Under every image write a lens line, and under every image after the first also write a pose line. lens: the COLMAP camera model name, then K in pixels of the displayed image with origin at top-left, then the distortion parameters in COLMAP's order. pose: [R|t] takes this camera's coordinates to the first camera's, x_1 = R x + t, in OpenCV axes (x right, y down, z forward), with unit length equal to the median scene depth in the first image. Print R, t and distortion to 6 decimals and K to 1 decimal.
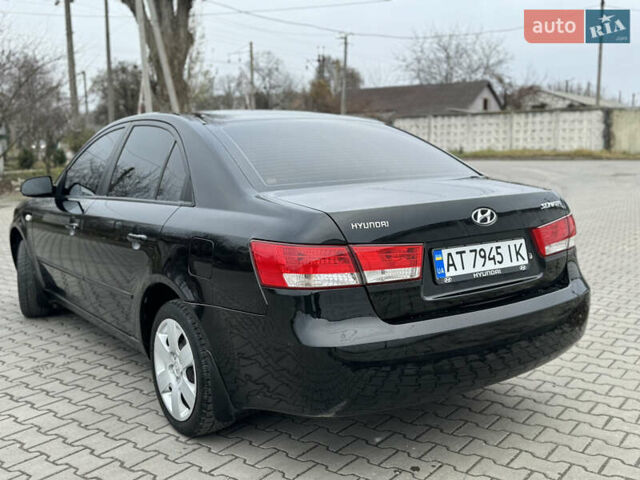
lens RADIAL K [[673.7, 0, 320.3], [0, 673.7, 240.4], [0, 0, 1]] dist [0.204333, -0.454939]
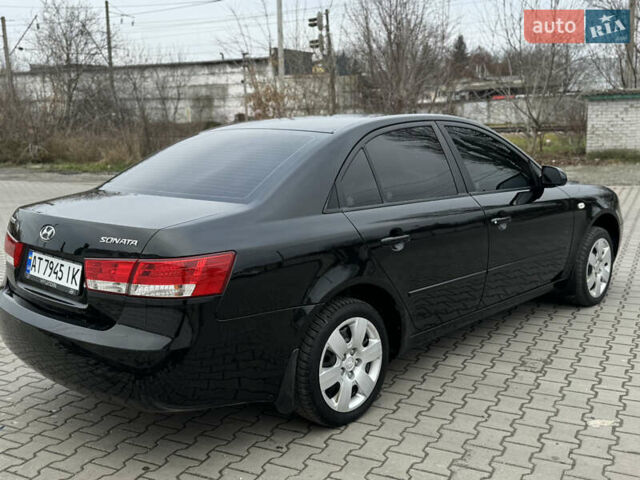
lens RADIAL K [[673.7, 0, 320.3], [0, 673.7, 240.4], [0, 0, 1]] dist [0.204333, -0.454939]
pose [[0.180593, 0.190508, -0.964931, 0.830844], [-0.115872, 0.978351, 0.171471, -0.158121], [0.976709, 0.080842, 0.198758, 0.710226]]
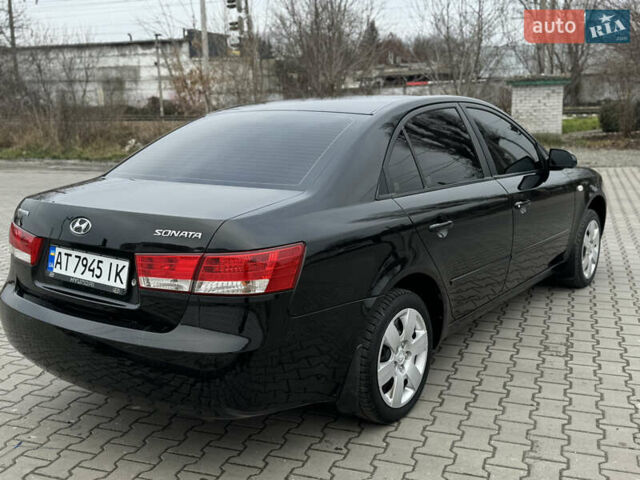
lens RADIAL K [[673.7, 0, 320.3], [0, 673.7, 240.4], [0, 0, 1]] dist [0.204333, -0.454939]
pose [[0.300955, 0.205674, -0.931195, 0.759230], [-0.117272, 0.977036, 0.177898, -0.138664], [0.946400, 0.055664, 0.318164, 0.592356]]
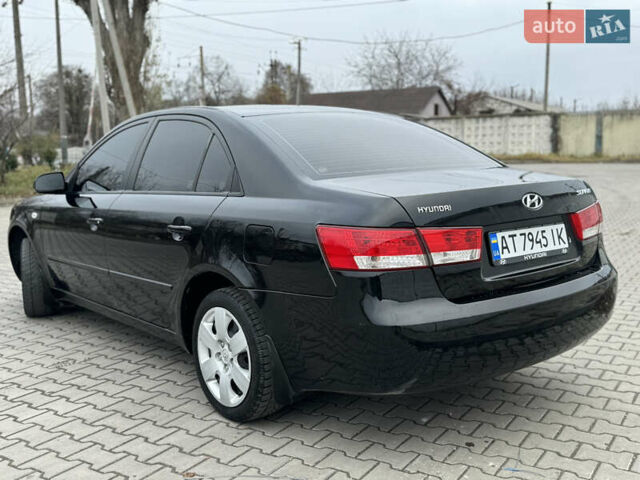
lens RADIAL K [[674.5, 0, 316.3], [0, 674.5, 241.4], [0, 0, 1]] dist [0.201514, -0.448113]
pose [[0.997606, -0.011990, 0.068113, -0.095034], [0.012441, 0.999903, -0.006204, 0.016752], [-0.068032, 0.007036, 0.997658, -0.015199]]
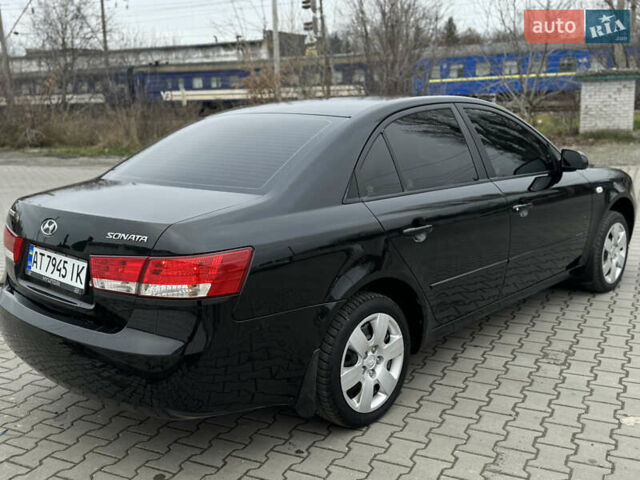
lens RADIAL K [[658.7, 0, 320.9], [0, 658.7, 241.5], [0, 0, 1]] dist [0.175882, -0.372608]
pose [[0.191866, 0.218938, -0.956689, 0.769233], [-0.109187, 0.973510, 0.200890, -0.156652], [0.975328, 0.065914, 0.210689, 0.696613]]
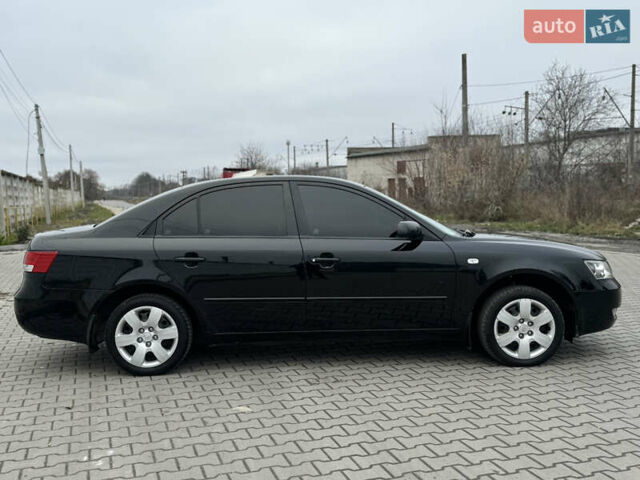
lens RADIAL K [[668.3, 0, 319.2], [0, 668.3, 243.5], [0, 0, 1]] dist [0.186107, -0.386670]
pose [[-0.550896, 0.094584, -0.829197, 0.911807], [-0.083004, 0.982422, 0.167207, -0.265954], [0.830436, 0.160940, -0.533361, 1.682767]]
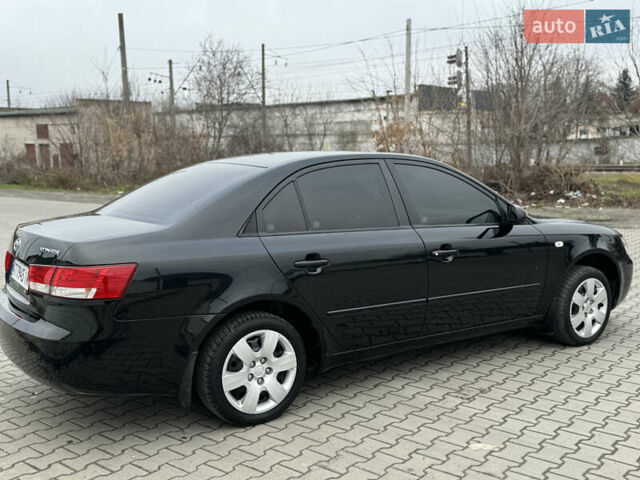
lens RADIAL K [[673.7, 0, 320.3], [0, 673.7, 240.4], [0, 0, 1]] dist [0.204333, -0.454939]
pose [[-0.036403, 0.144945, -0.988770, 0.944295], [-0.126685, 0.980774, 0.148437, -0.193229], [0.991275, 0.130666, -0.017341, 0.958354]]
